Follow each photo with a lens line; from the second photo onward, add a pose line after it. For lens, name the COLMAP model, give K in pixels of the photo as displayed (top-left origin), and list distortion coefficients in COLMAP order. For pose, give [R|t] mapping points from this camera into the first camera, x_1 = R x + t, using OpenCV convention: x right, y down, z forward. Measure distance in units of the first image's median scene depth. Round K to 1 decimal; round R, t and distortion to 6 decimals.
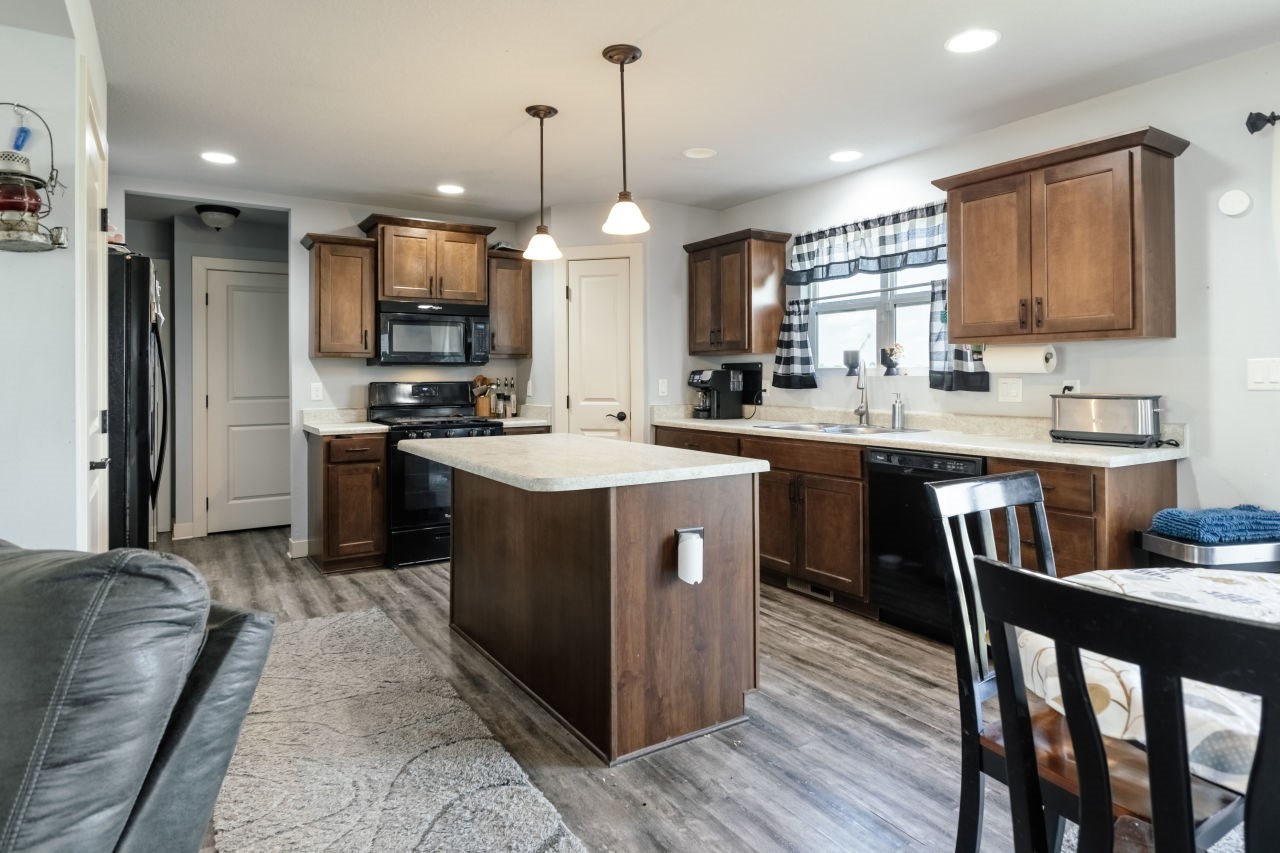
lens RADIAL K [[724.3, 0, 636.2], [0, 724.3, 371.8], [0, 0, 1]] dist [-0.000059, -0.000787]
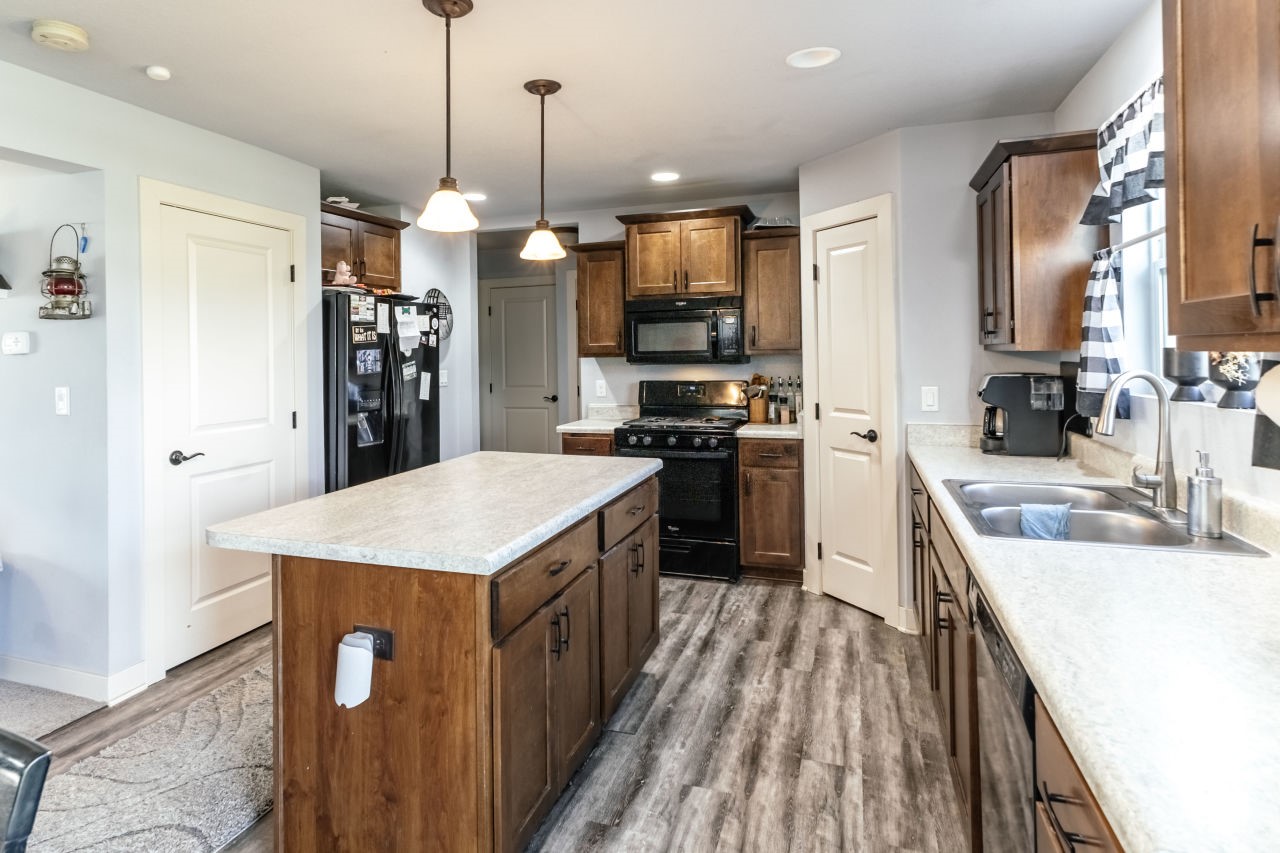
lens RADIAL K [[697.9, 0, 603.6], [0, 697.9, 355.9], [0, 0, 1]] dist [0.001155, 0.012461]
pose [[0.608505, -0.003331, -0.793543, 0.470034], [0.018577, 0.999777, 0.010048, -0.038760], [0.793333, -0.020856, 0.608431, 0.454899]]
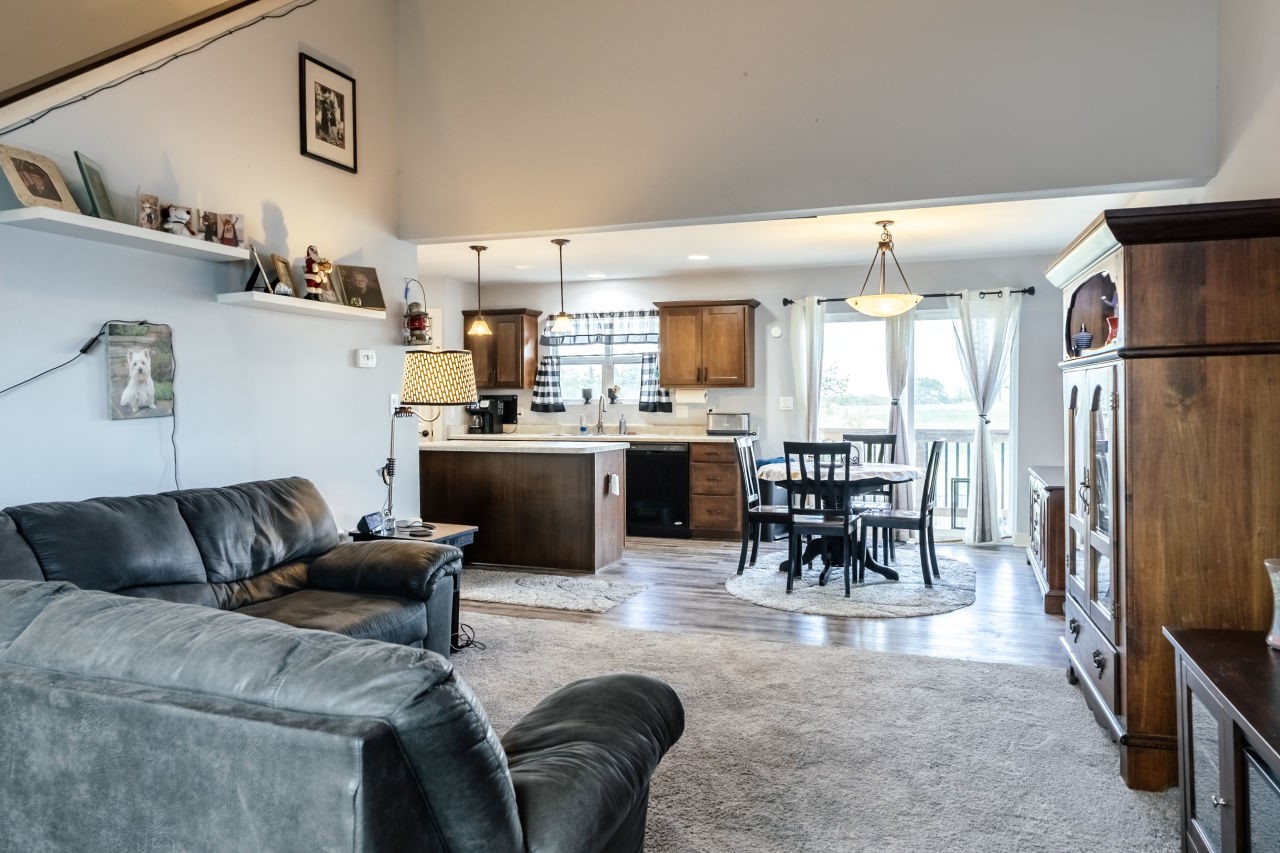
lens RADIAL K [[782.8, 0, 640.0], [0, 782.8, 426.5], [0, 0, 1]] dist [0.000480, -0.000198]
pose [[0.808044, -0.015883, 0.588907, -0.707402], [-0.004476, 0.999442, 0.033096, -0.003600], [-0.589105, -0.029379, 0.807523, -0.552204]]
